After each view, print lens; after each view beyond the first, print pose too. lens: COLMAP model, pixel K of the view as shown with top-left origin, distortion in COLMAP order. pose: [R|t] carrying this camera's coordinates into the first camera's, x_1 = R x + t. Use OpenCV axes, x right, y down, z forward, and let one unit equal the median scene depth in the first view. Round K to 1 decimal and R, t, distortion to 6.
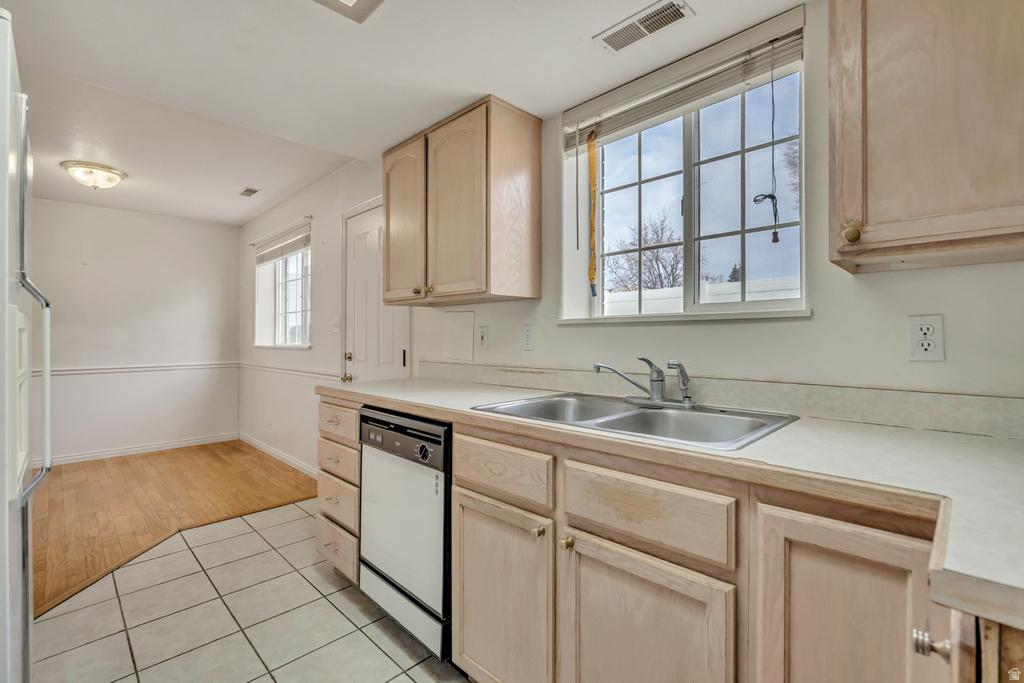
lens RADIAL K [[524.6, 0, 510.4], [0, 524.6, 332.6], [0, 0, 1]] dist [-0.012602, -0.000060]
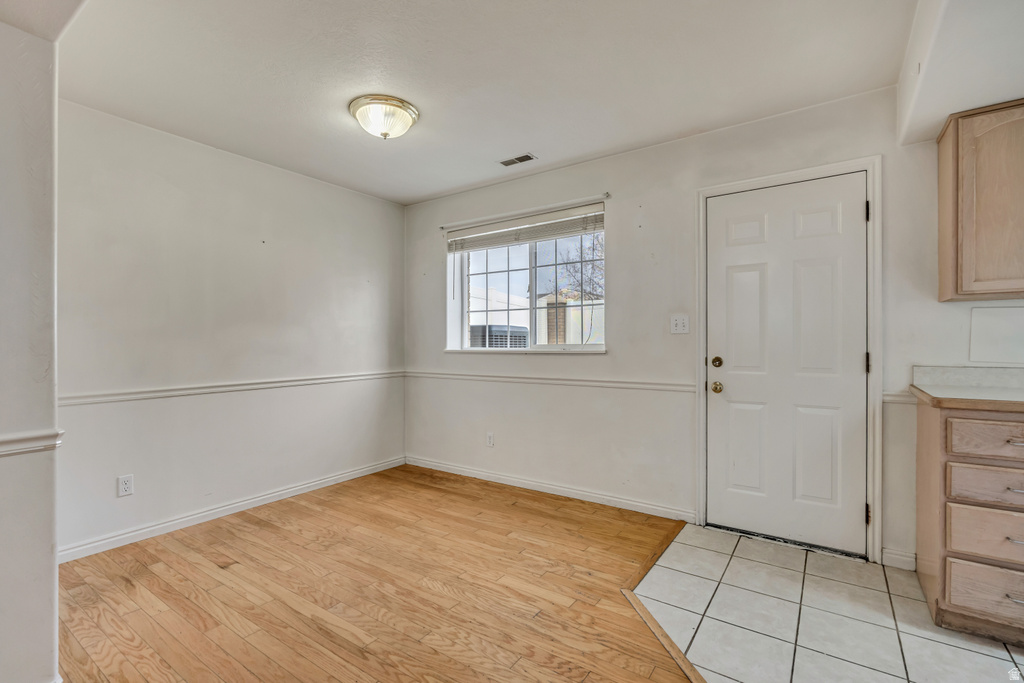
lens RADIAL K [[529.4, 0, 512.0], [0, 529.4, 341.5], [0, 0, 1]] dist [-0.001536, -0.000098]
pose [[0.979653, -0.000498, 0.200697, -0.691725], [-0.000740, 0.999981, 0.006095, 0.007705], [-0.200697, -0.006120, 0.979634, 0.201033]]
